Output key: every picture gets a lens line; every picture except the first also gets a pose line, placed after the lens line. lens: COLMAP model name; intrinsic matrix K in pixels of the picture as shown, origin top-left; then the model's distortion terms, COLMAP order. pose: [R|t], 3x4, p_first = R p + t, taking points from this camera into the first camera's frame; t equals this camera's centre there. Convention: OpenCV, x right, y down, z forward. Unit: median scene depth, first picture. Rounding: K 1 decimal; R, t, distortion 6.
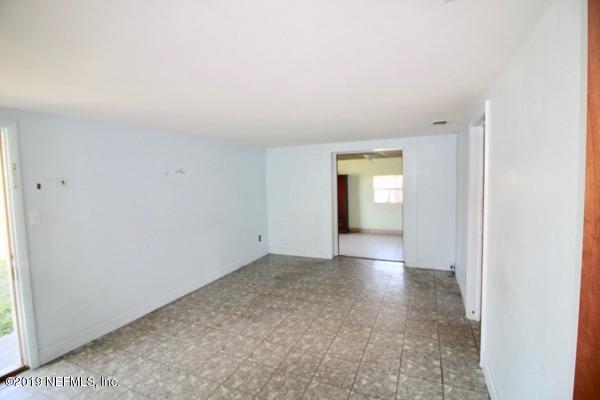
lens RADIAL K [[280.4, 0, 302.6], [0, 280.4, 194.5], [0, 0, 1]] dist [-0.002678, -0.000480]
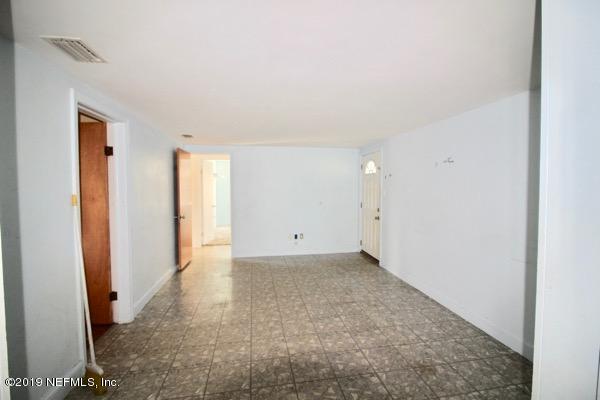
lens RADIAL K [[280.4, 0, 302.6], [0, 280.4, 194.5], [0, 0, 1]] dist [-0.002678, -0.000480]
pose [[-0.827640, 0.048061, -0.559198, 0.484332], [-0.010867, 0.994768, 0.101581, -0.074477], [0.561154, 0.090150, -0.822787, 1.736826]]
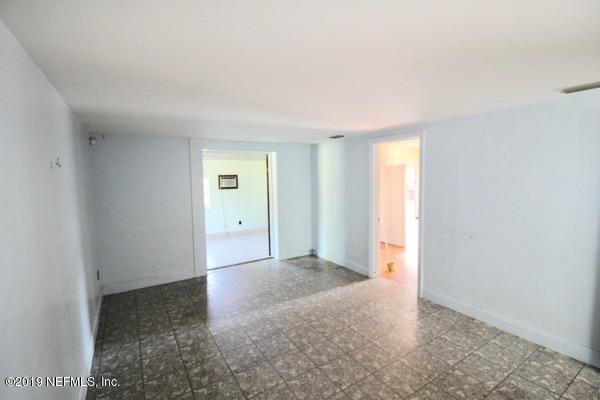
lens RADIAL K [[280.4, 0, 302.6], [0, 280.4, 194.5], [0, 0, 1]] dist [-0.002678, -0.000480]
pose [[0.556327, -0.043584, 0.829820, -0.720053], [0.054997, 0.998365, 0.015565, -0.017990], [-0.829141, 0.036979, 0.557815, 0.457775]]
